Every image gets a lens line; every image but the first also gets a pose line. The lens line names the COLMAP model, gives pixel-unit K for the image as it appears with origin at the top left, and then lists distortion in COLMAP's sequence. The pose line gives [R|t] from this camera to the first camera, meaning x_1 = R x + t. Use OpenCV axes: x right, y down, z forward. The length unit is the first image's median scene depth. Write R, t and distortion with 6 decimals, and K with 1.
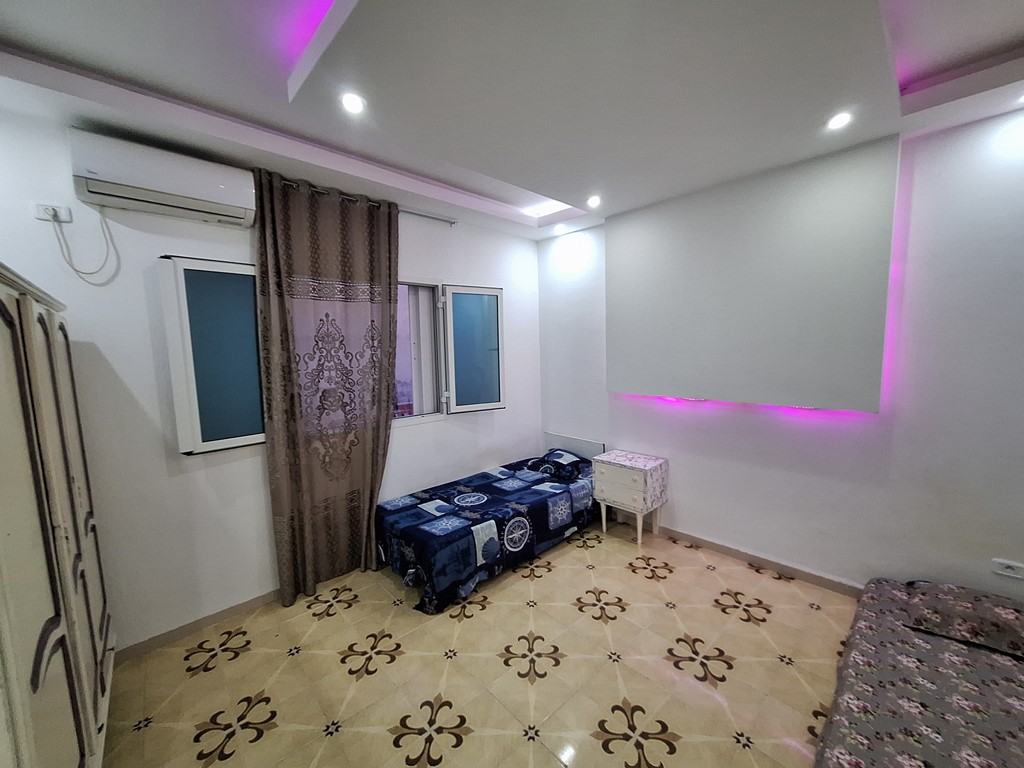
lens RADIAL K [[402.1, 0, 506.8], [0, 402.1, 388.4], [0, 0, 1]] dist [0.000270, 0.000096]
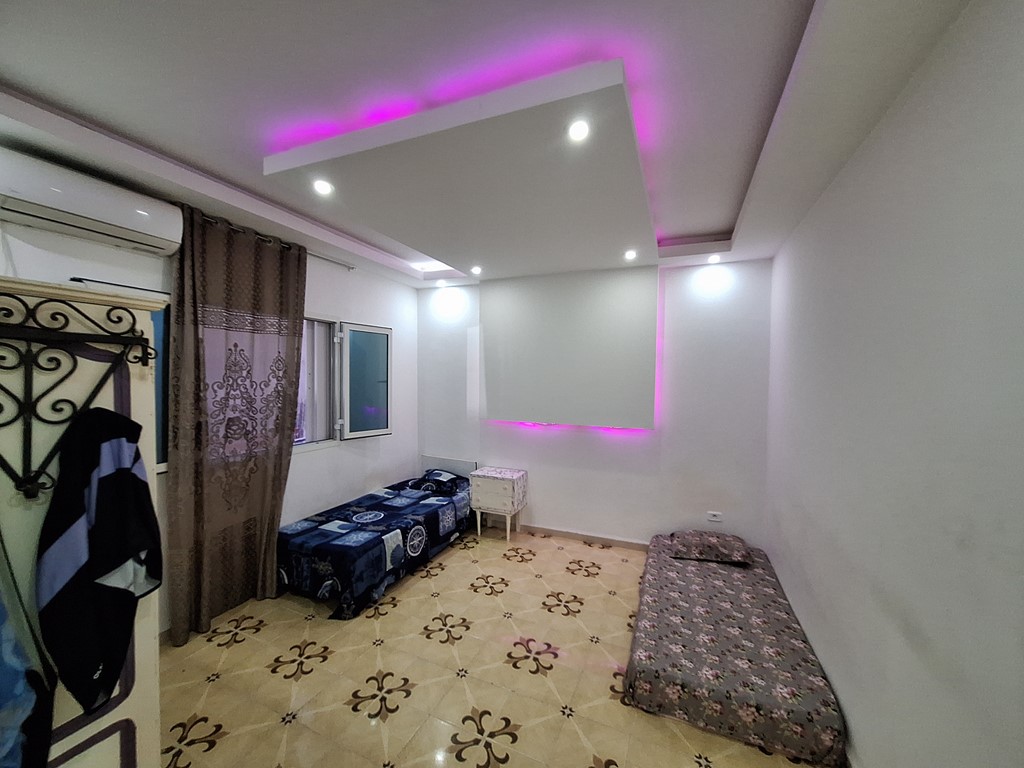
lens RADIAL K [[402.1, 0, 506.8], [0, 402.1, 388.4], [0, 0, 1]] dist [0.000270, 0.000096]
pose [[0.918015, 0.021396, 0.395968, -0.204579], [0.008037, 0.997334, -0.072524, 0.008127], [-0.396464, 0.069761, 0.915396, -0.202027]]
